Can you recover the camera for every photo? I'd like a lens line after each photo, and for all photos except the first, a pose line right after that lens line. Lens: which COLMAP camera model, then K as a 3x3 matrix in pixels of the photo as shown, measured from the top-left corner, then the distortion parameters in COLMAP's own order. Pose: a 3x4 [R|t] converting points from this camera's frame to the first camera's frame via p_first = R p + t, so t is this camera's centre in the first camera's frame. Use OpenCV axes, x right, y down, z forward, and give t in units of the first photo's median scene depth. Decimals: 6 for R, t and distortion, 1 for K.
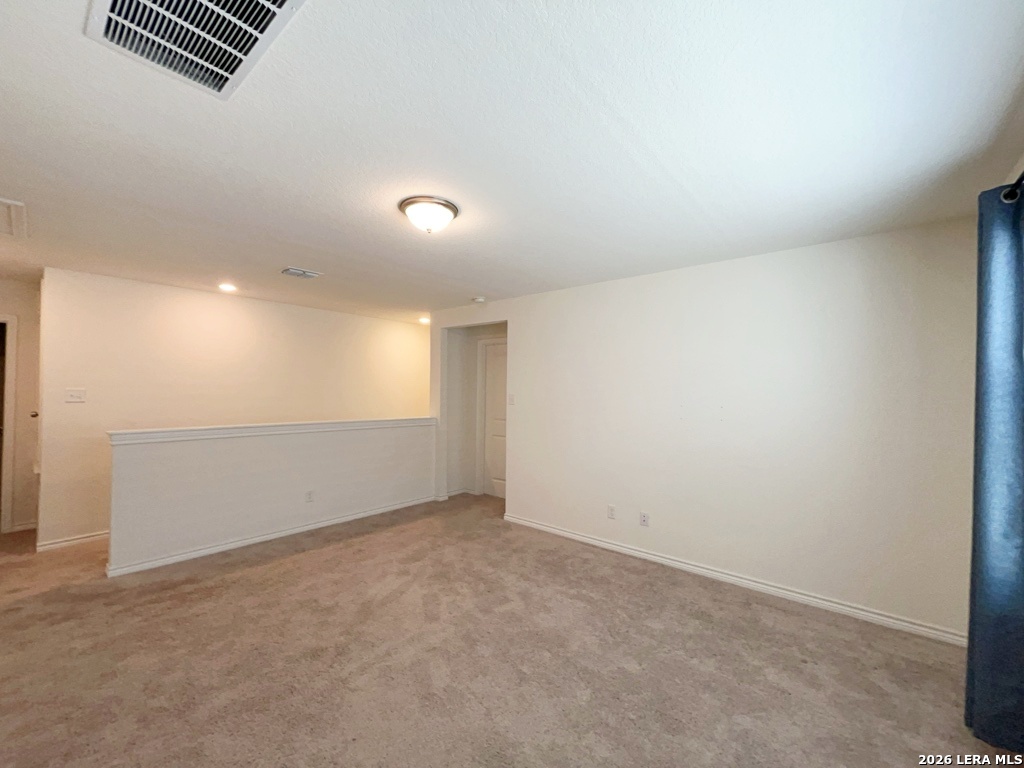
lens RADIAL K [[412.6, 0, 511.1], [0, 412.6, 383.1], [0, 0, 1]] dist [-0.002806, -0.000950]
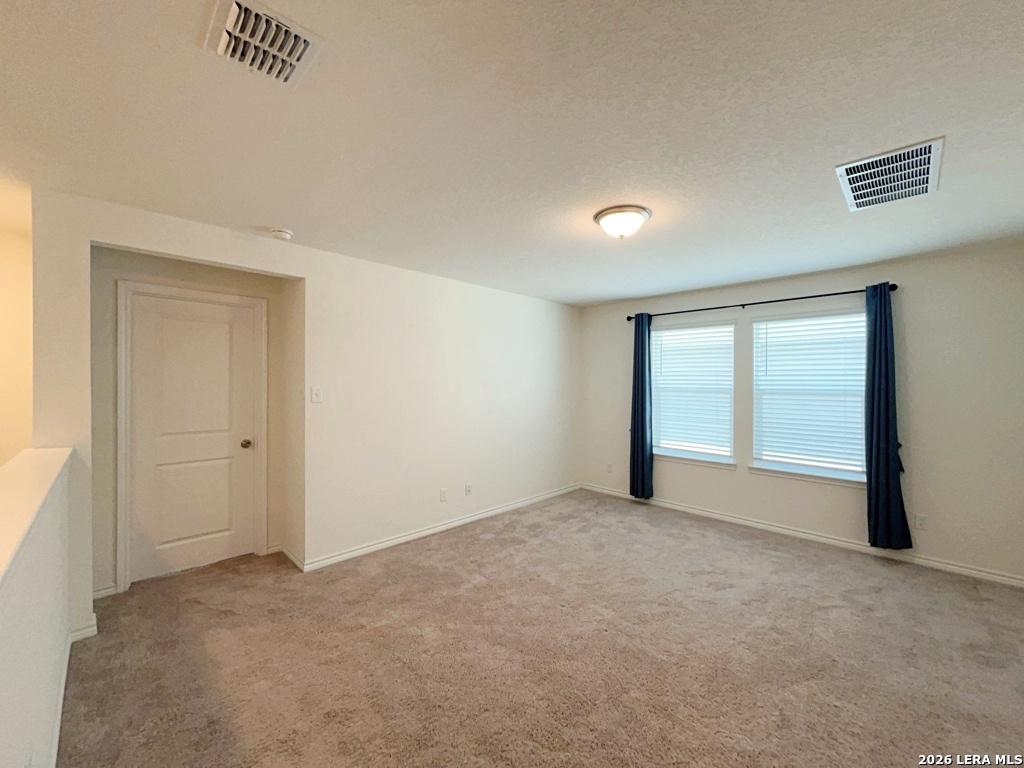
lens RADIAL K [[412.6, 0, 517.3], [0, 412.6, 385.1], [0, 0, 1]] dist [-0.002806, -0.000950]
pose [[0.074813, -0.015829, 0.997072, -0.772867], [-0.020127, 0.999646, 0.017380, 0.003905], [-0.996994, -0.021368, 0.074468, 0.705102]]
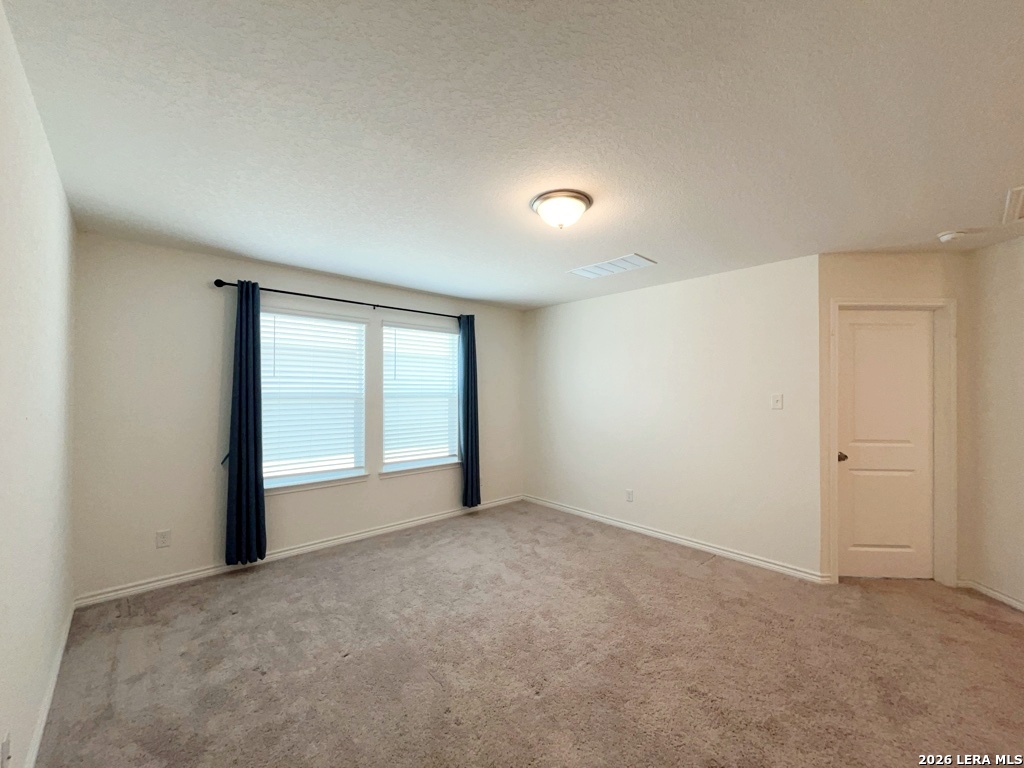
lens RADIAL K [[412.6, 0, 517.5], [0, 412.6, 388.1], [0, 0, 1]] dist [-0.002806, -0.000950]
pose [[-0.993116, -0.016272, 0.116001, -0.128564], [-0.017916, 0.999753, -0.013143, 0.014637], [-0.115758, -0.015131, -0.993162, 1.177467]]
